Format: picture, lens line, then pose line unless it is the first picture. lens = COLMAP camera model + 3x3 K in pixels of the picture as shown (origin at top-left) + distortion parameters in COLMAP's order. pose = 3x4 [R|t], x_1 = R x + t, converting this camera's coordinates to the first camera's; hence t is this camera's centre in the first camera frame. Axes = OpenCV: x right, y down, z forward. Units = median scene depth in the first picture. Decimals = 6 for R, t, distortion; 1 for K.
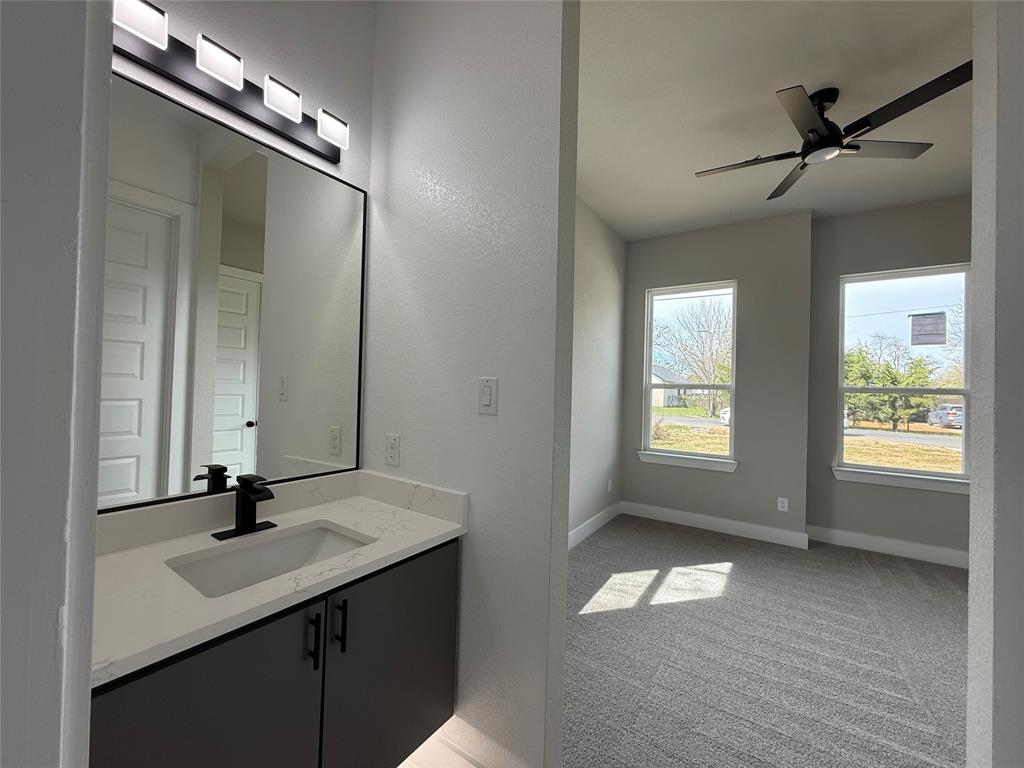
lens RADIAL K [[411.1, 0, 508.1], [0, 411.1, 384.3], [0, 0, 1]] dist [-0.002548, 0.000731]
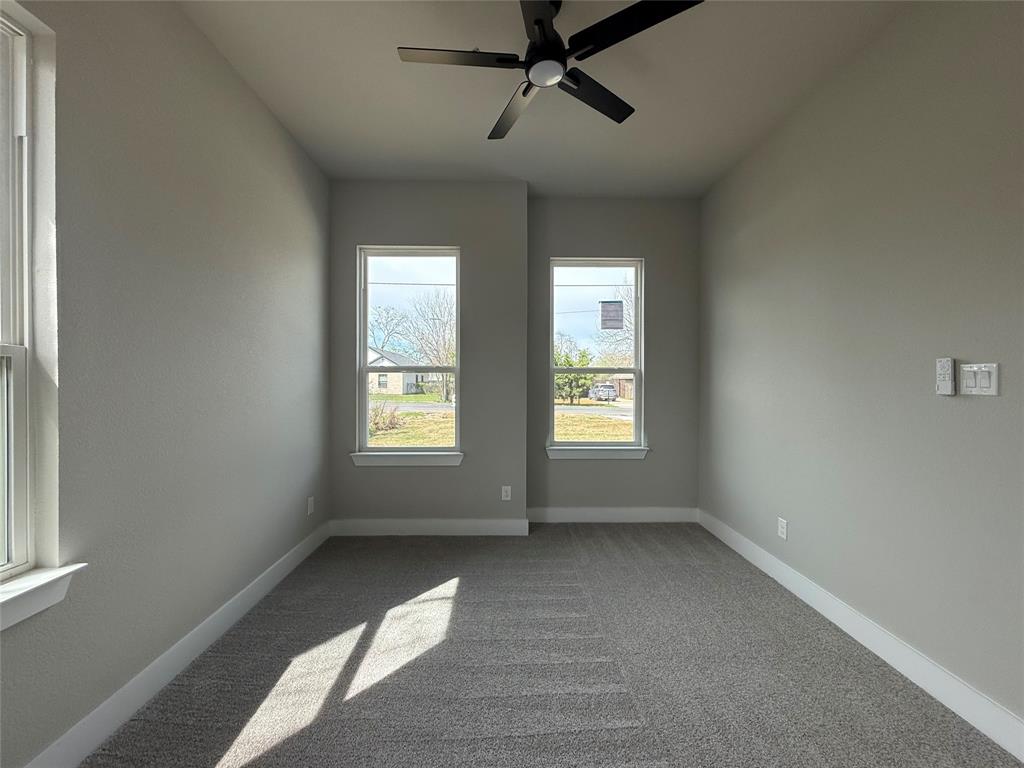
lens RADIAL K [[411.1, 0, 513.0], [0, 411.1, 382.4], [0, 0, 1]] dist [-0.002548, 0.000731]
pose [[0.813635, -0.026085, 0.580791, 0.138538], [0.012194, 0.999539, 0.027809, 0.013205], [-0.581248, -0.015544, 0.813578, 0.226177]]
